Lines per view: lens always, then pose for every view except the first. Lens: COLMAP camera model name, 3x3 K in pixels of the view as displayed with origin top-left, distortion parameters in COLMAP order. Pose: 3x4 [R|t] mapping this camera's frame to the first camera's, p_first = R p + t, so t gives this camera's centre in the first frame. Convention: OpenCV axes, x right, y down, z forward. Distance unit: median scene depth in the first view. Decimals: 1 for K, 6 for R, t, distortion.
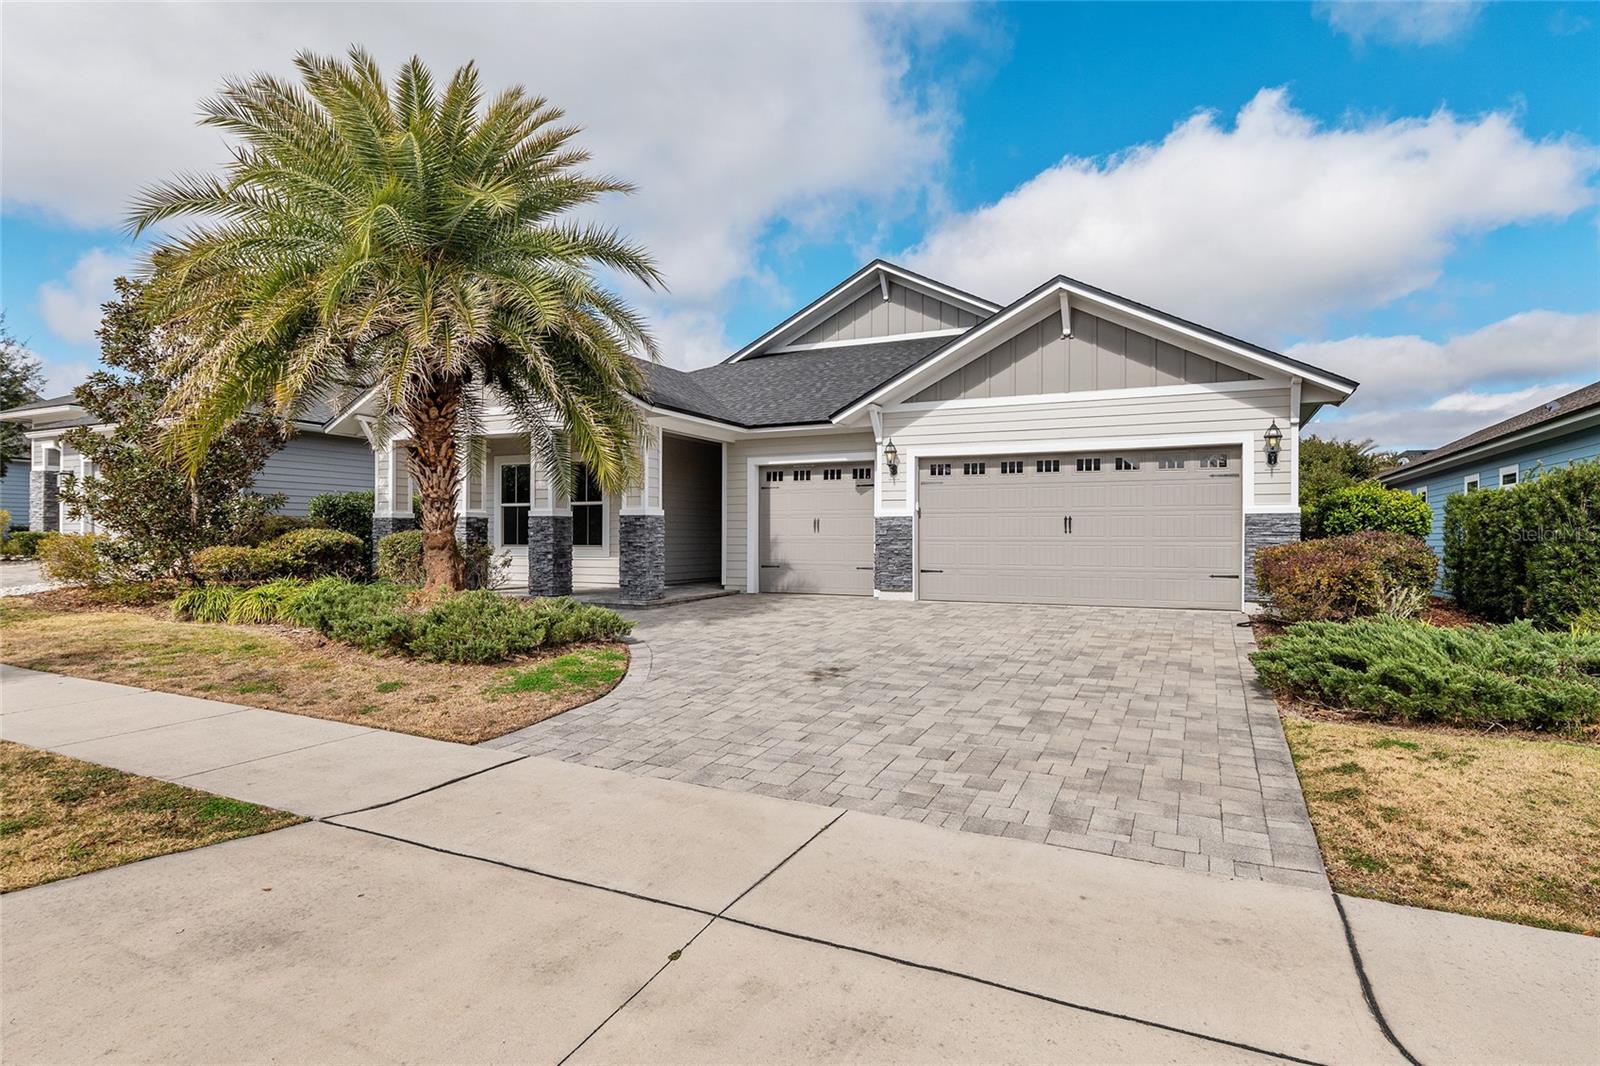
lens RADIAL K [[853.9, 0, 794.8], [0, 853.9, 536.1], [0, 0, 1]] dist [0.014262, 0.000007]
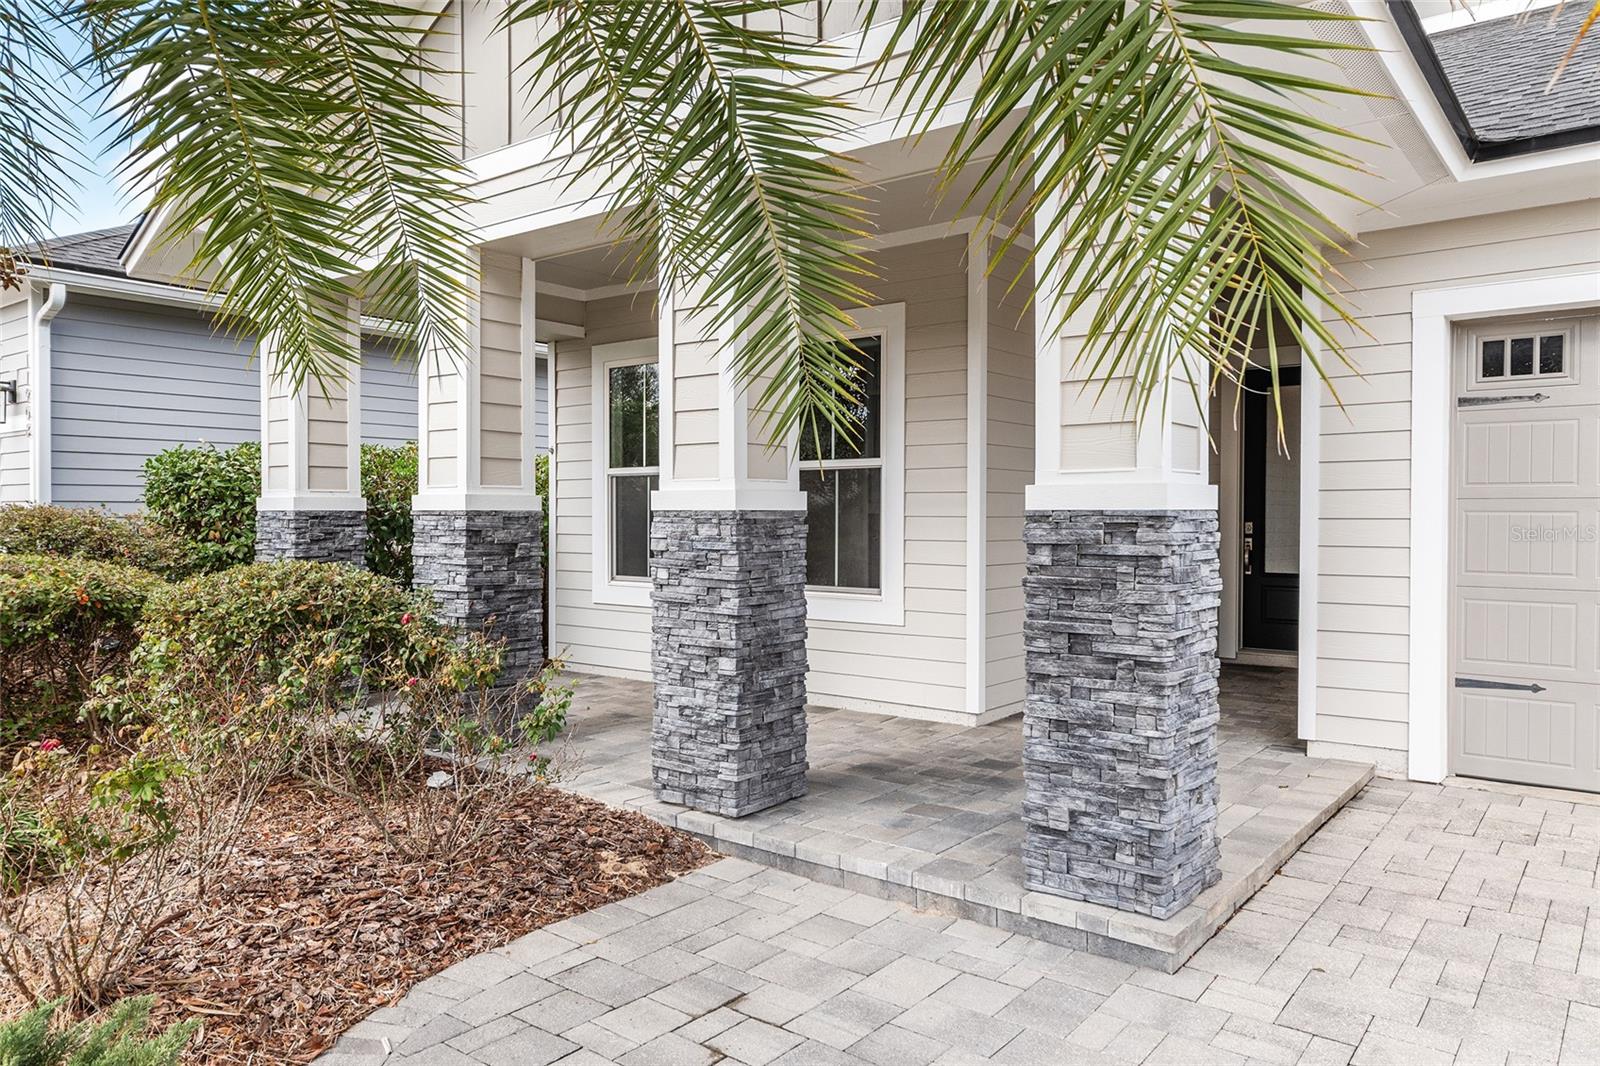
lens RADIAL K [[1104.0, 0, 808.2], [0, 1104.0, 531.5], [0, 0, 1]] dist [0.000327, 0.001282]
pose [[0.976819, 0.001877, -0.214057, -0.192235], [0.001817, 0.999853, 0.017059, -0.023089], [0.214057, -0.017052, 0.976672, 0.684626]]
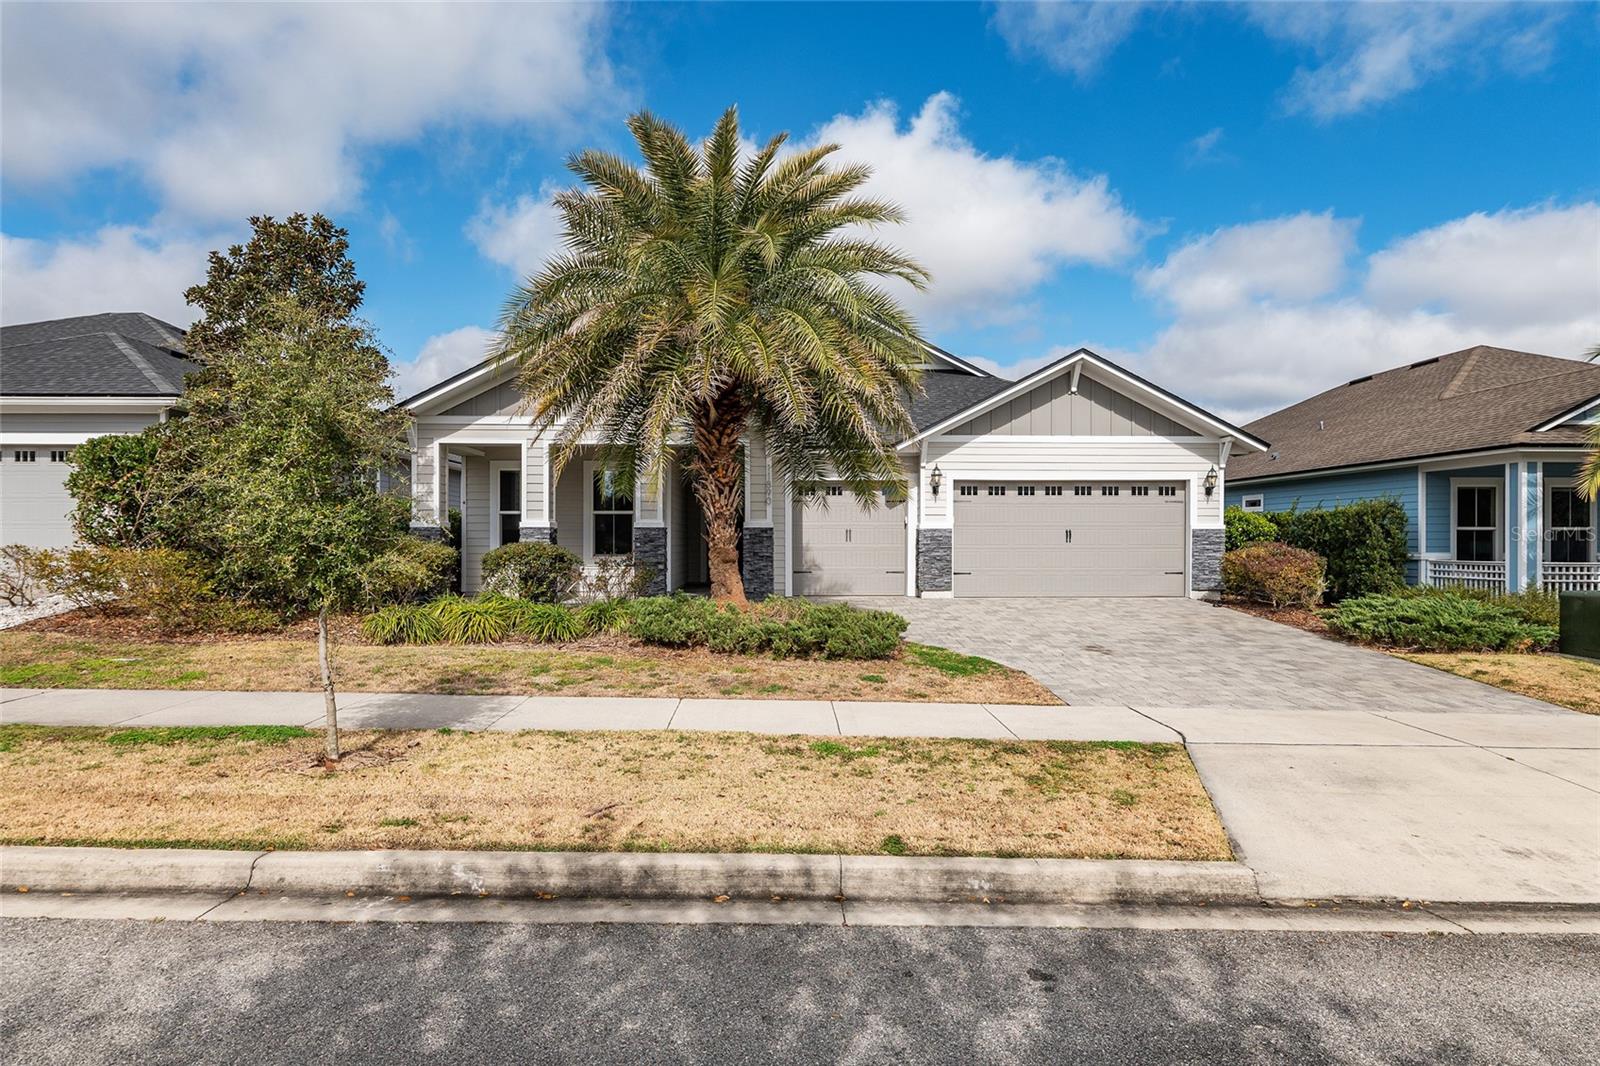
lens RADIAL K [[915.7, 0, 795.3], [0, 915.7, 536.8], [0, 0, 1]] dist [0.012449, 0.001068]
pose [[0.892433, -0.001586, 0.451177, -0.647088], [0.001503, 0.999999, 0.000542, -0.012613], [-0.451177, 0.000194, 0.892434, -0.060942]]
